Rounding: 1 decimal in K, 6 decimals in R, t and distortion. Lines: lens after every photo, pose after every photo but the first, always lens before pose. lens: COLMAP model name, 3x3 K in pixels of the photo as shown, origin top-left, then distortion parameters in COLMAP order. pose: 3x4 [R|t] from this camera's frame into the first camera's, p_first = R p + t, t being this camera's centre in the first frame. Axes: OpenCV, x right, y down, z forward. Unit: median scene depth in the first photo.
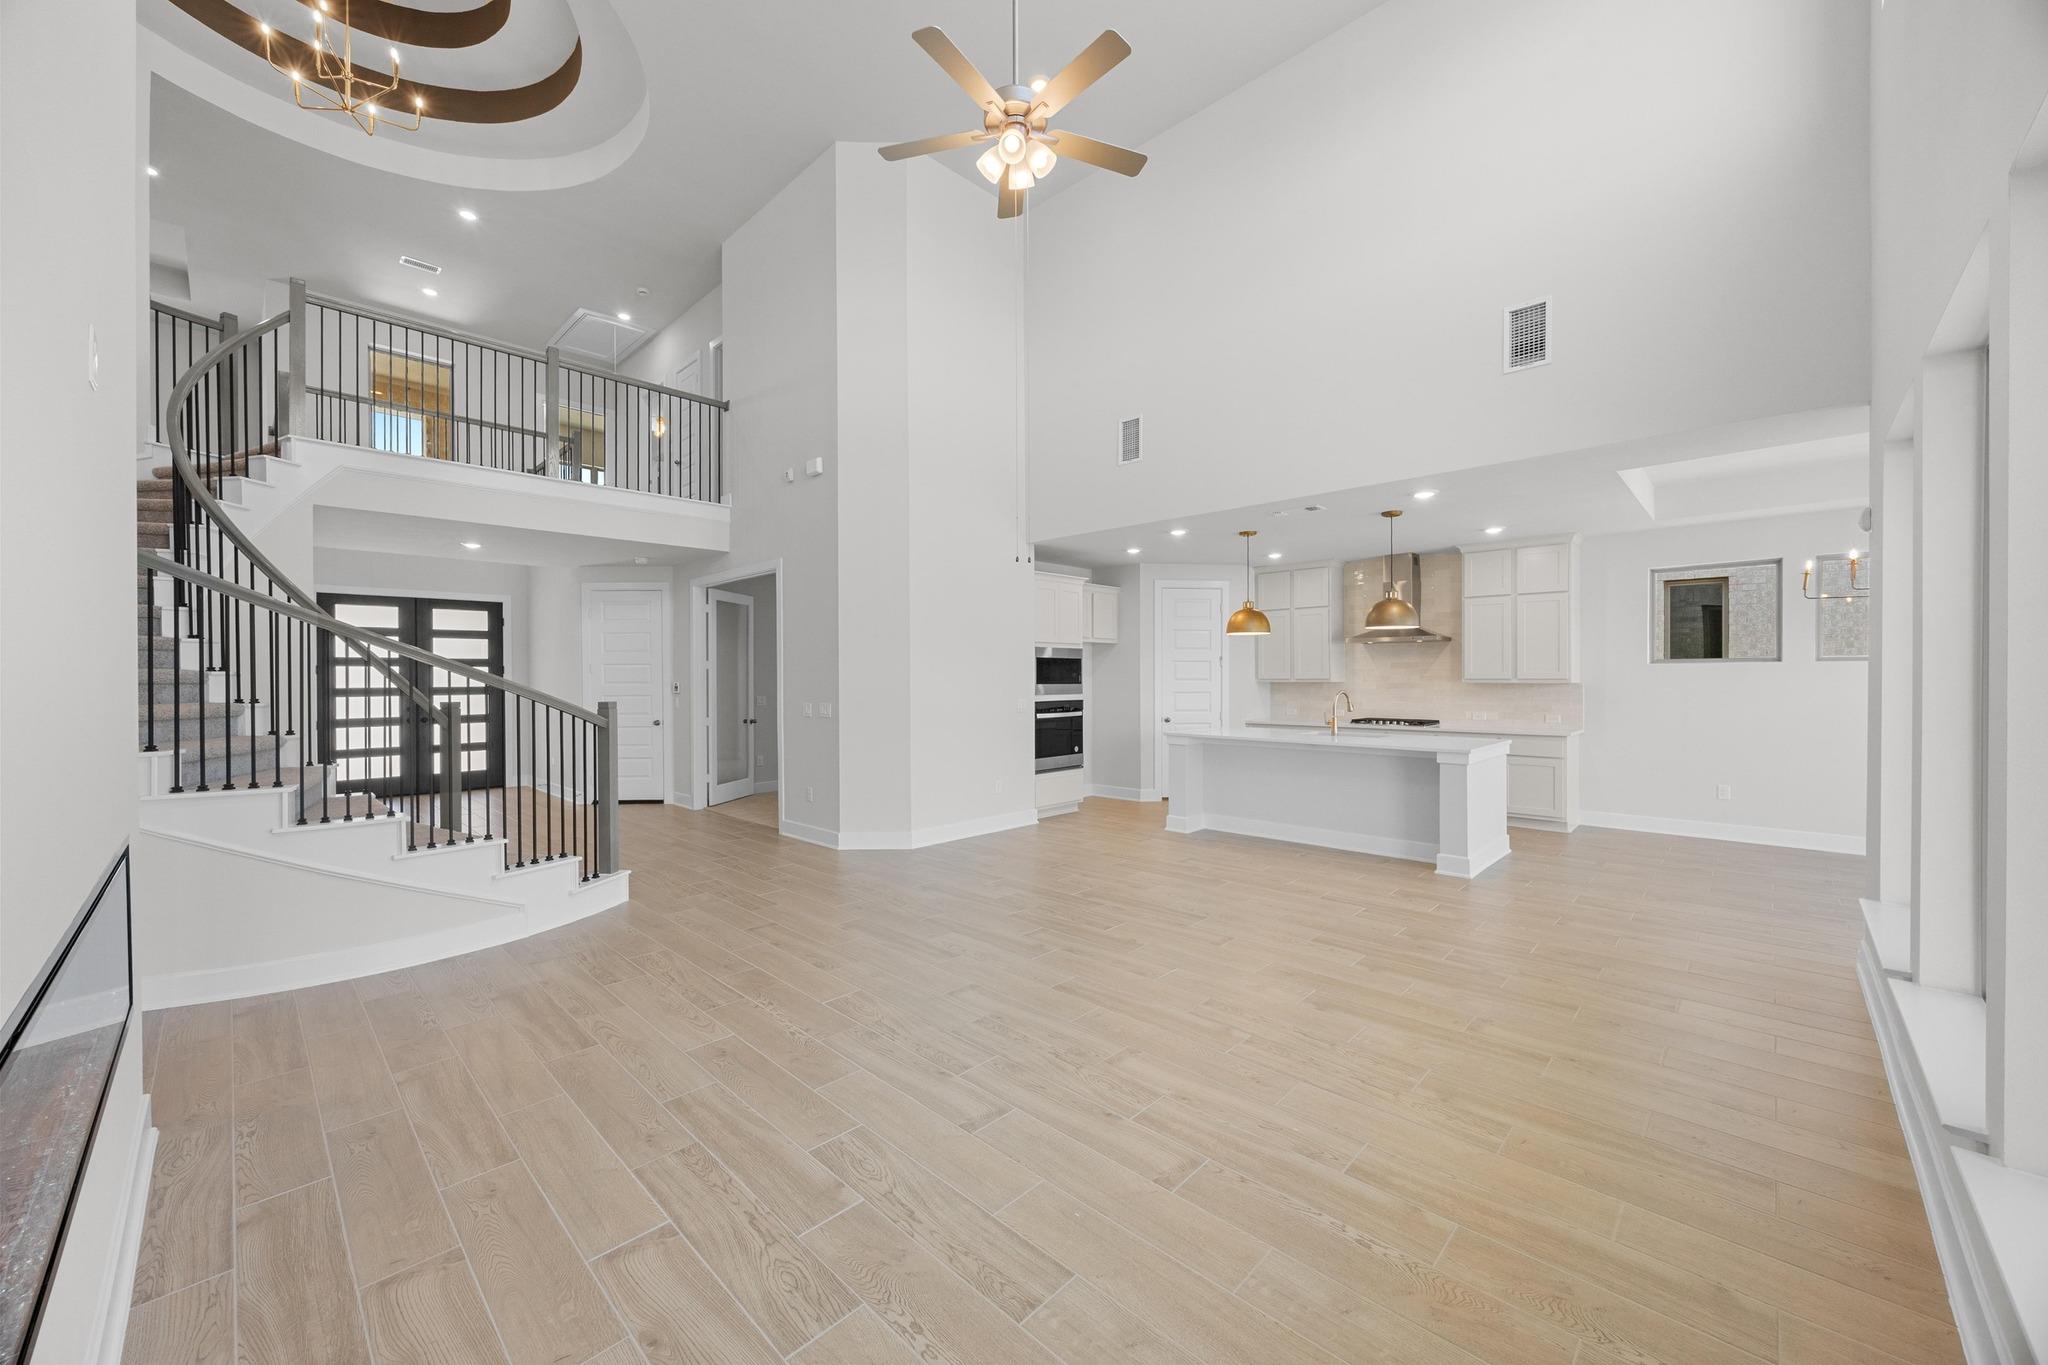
lens RADIAL K [[780.8, 0, 1020.8], [0, 780.8, 685.2], [0, 0, 1]] dist [-0.002814, -0.000093]
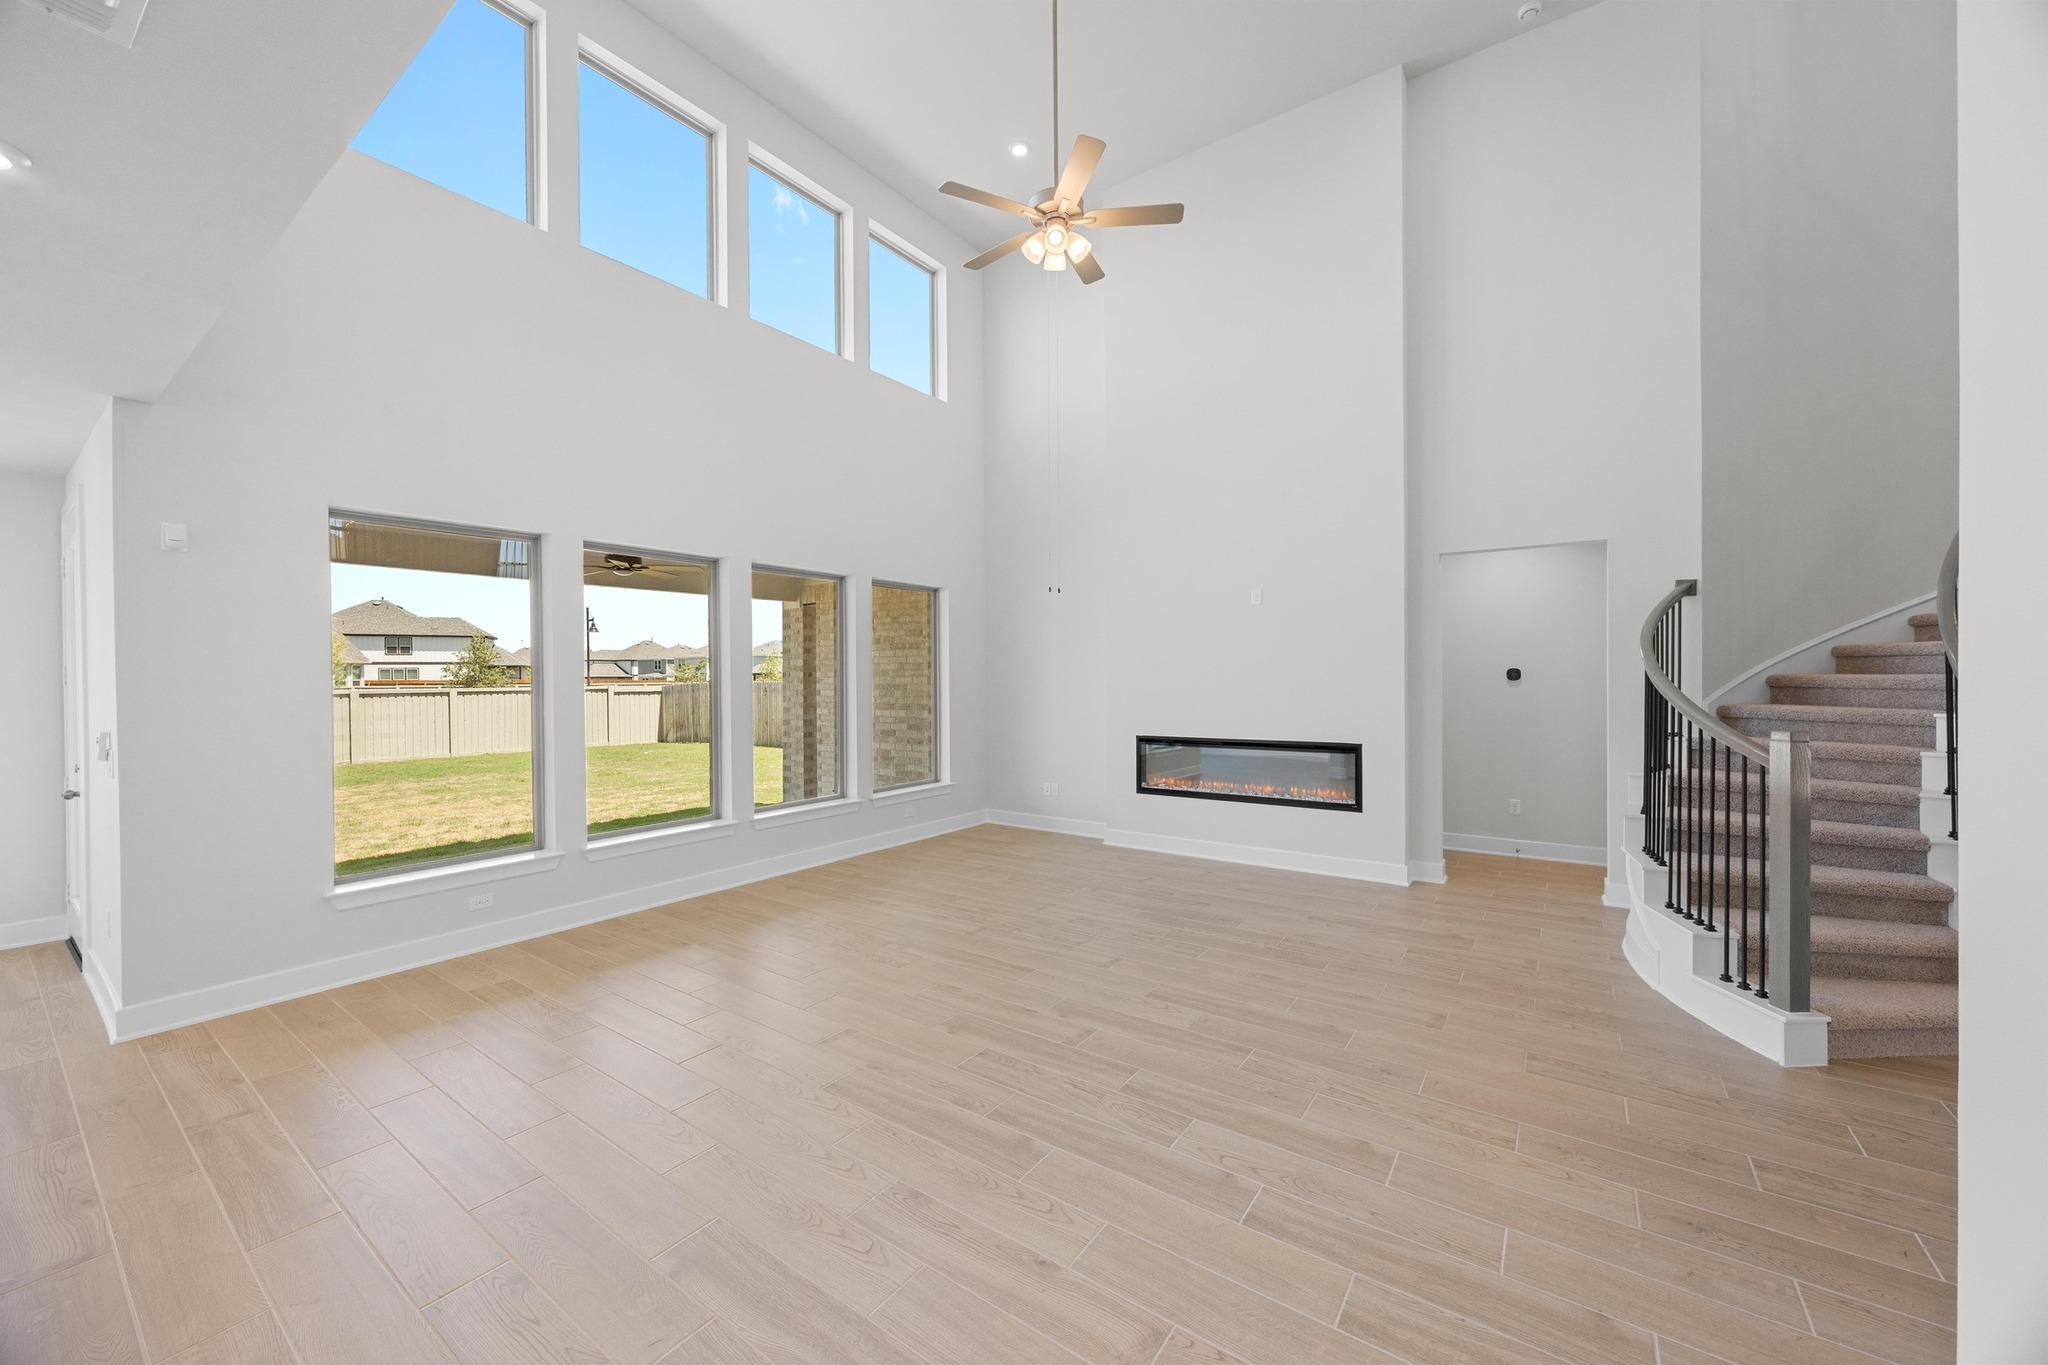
lens RADIAL K [[780.8, 0, 1021.4], [0, 780.8, 679.9], [0, 0, 1]] dist [-0.002814, -0.000093]
pose [[-0.988951, 0.008002, -0.148025, 0.101839], [0.005817, 0.999868, 0.015191, -0.020381], [0.148127, 0.014162, -0.988867, 0.967346]]
